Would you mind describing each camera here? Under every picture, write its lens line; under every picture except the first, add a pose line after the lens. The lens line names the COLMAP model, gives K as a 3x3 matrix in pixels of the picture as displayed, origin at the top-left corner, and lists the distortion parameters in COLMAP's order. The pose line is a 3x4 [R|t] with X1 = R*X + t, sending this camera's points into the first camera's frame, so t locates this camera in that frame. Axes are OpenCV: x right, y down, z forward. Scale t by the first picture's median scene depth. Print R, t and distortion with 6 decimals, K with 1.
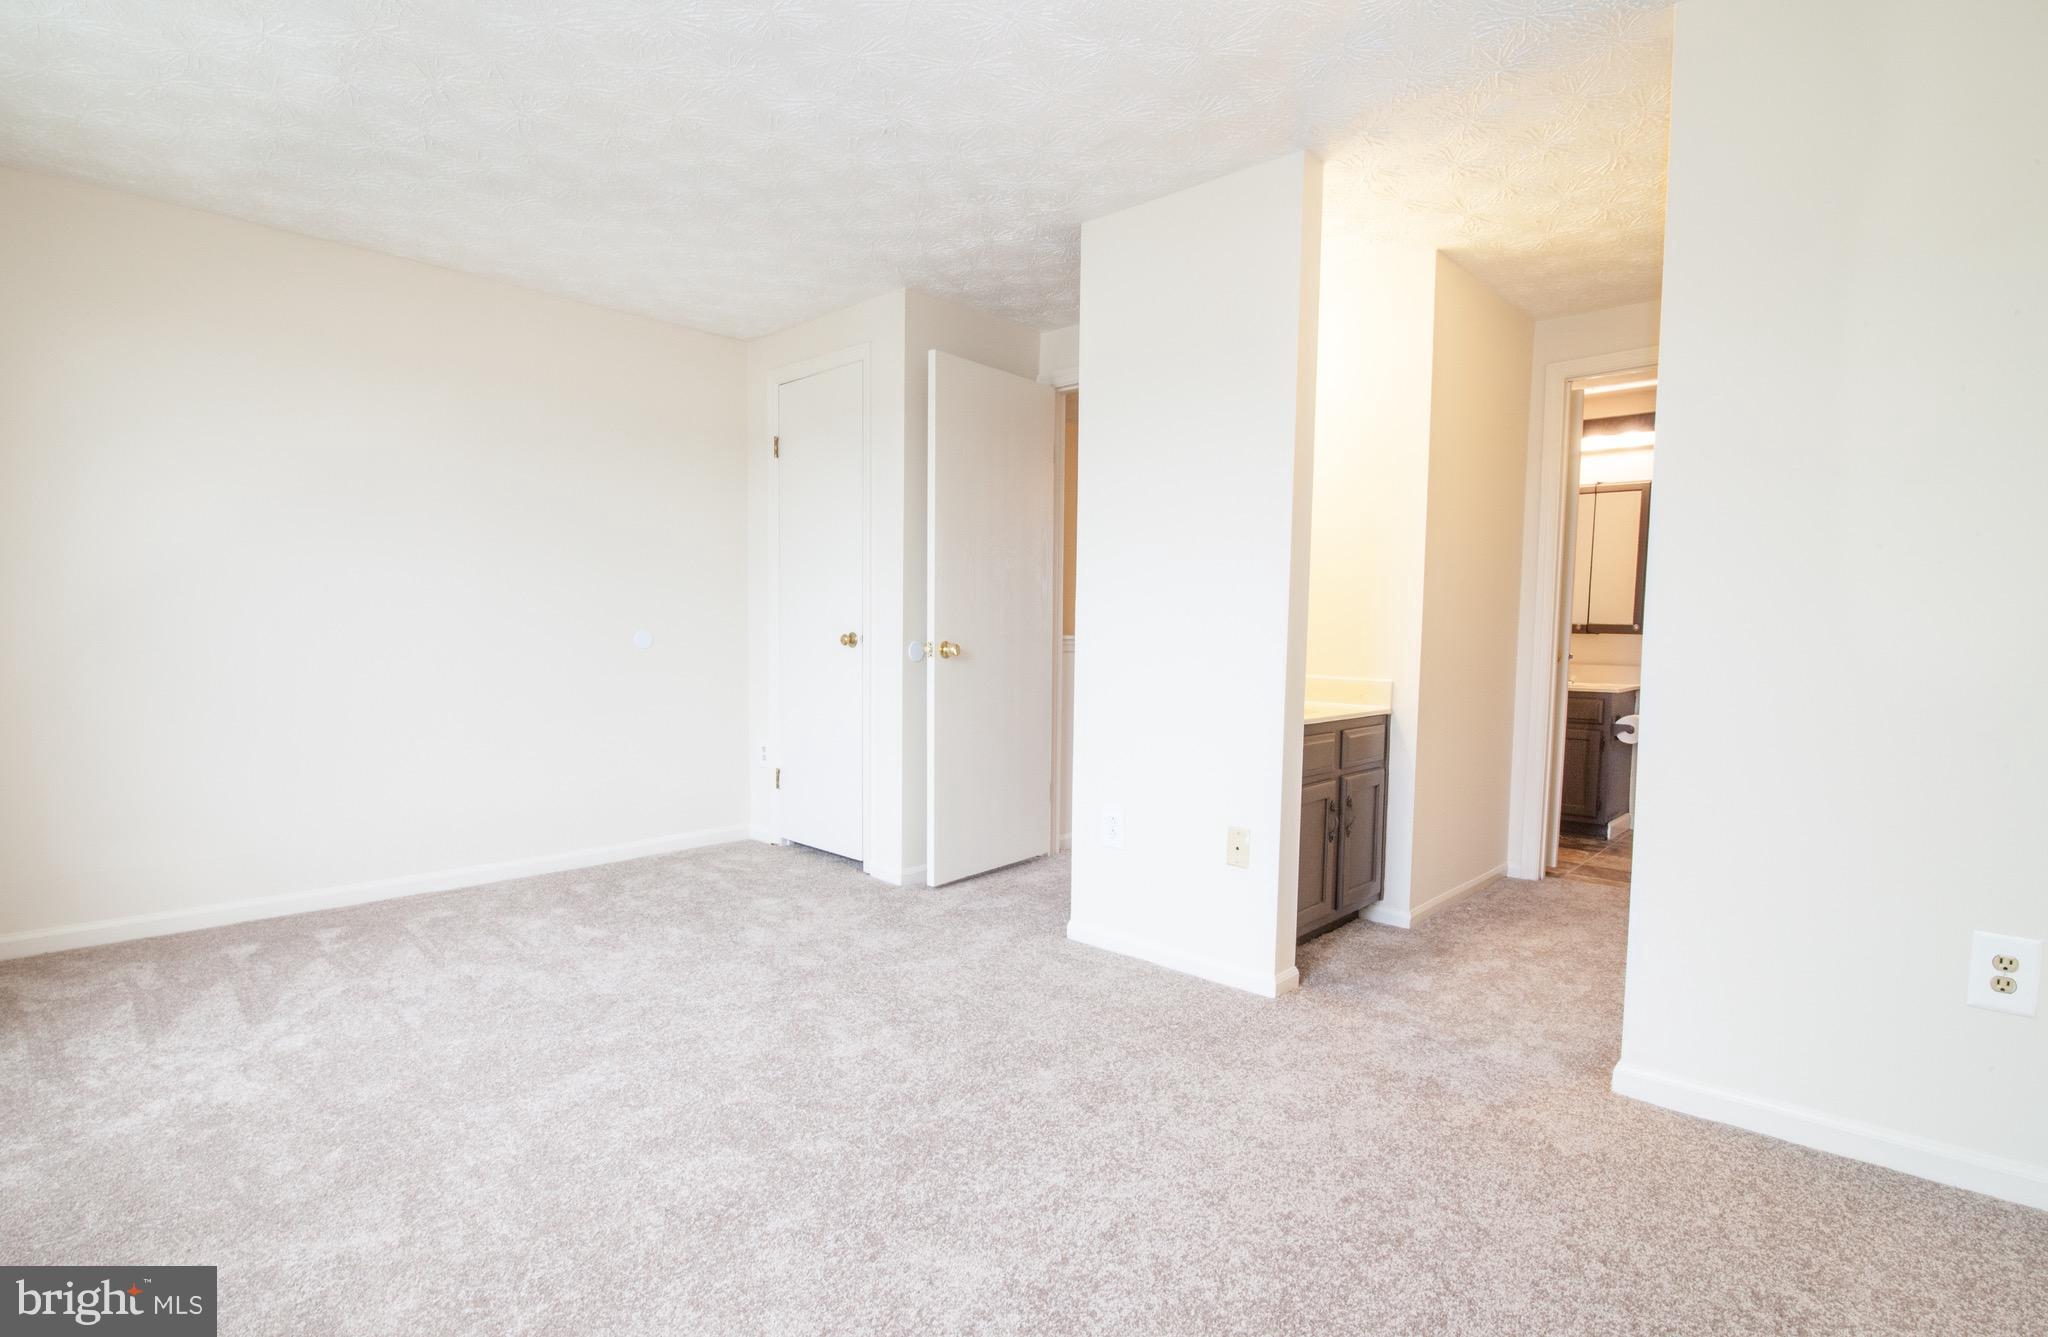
lens RADIAL K [[951.5, 0, 1021.5], [0, 951.5, 704.4], [0, 0, 1]] dist [-0.002504, -0.000200]
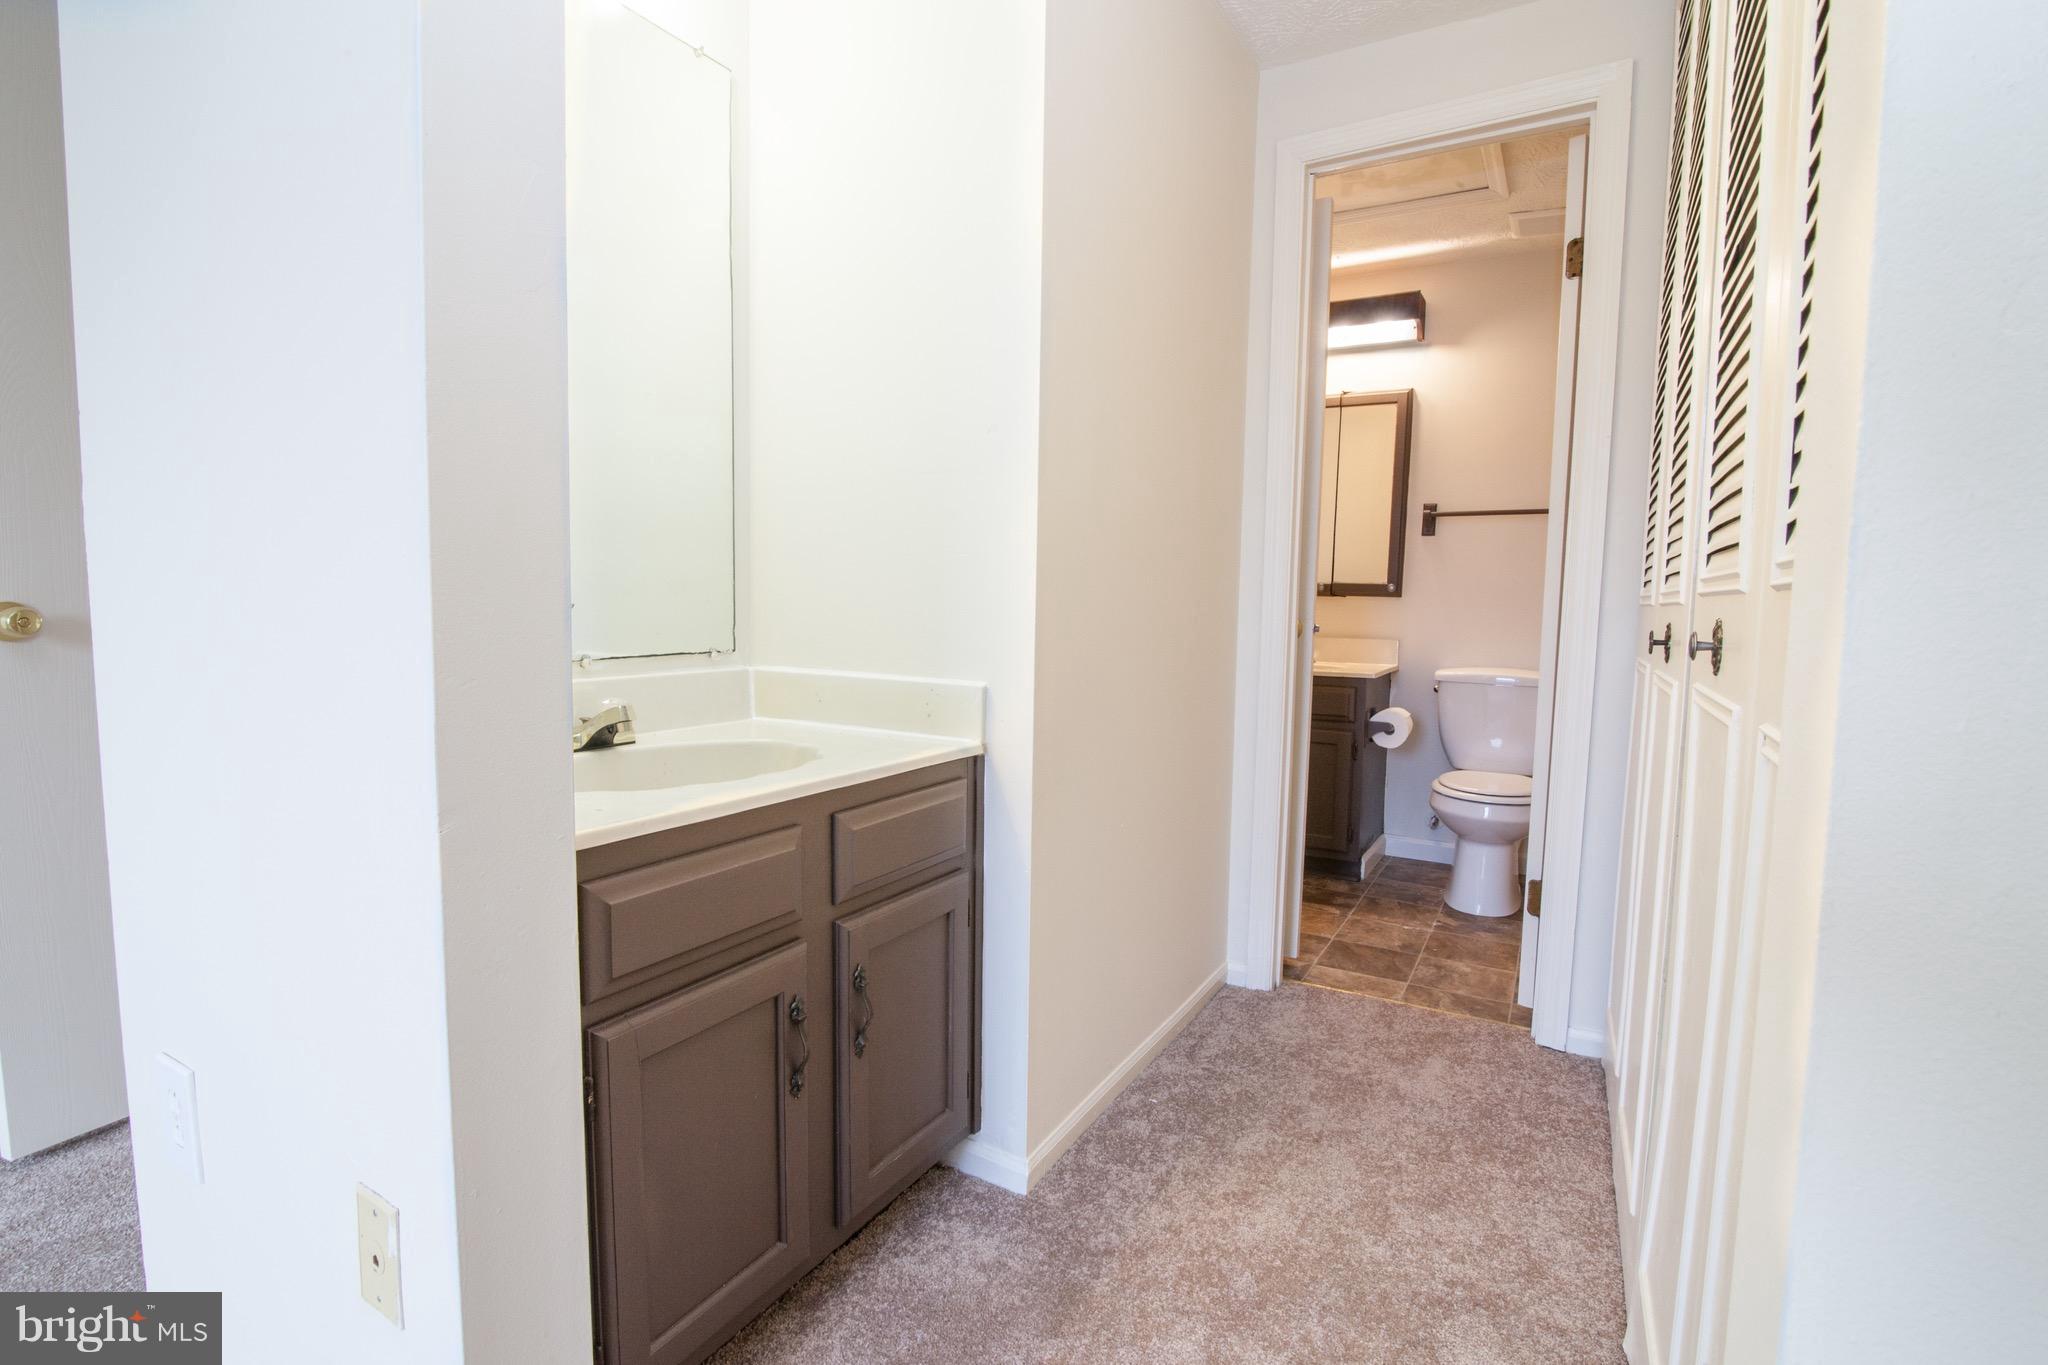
lens RADIAL K [[965.8, 0, 1024.0], [0, 965.8, 682.5], [0, 0, 1]] dist [0.001313, 0.000354]
pose [[0.970991, -0.011383, 0.238845, 0.231474], [0.007893, 0.999848, 0.015565, -0.026144], [-0.238986, -0.013229, 0.970933, 0.417303]]
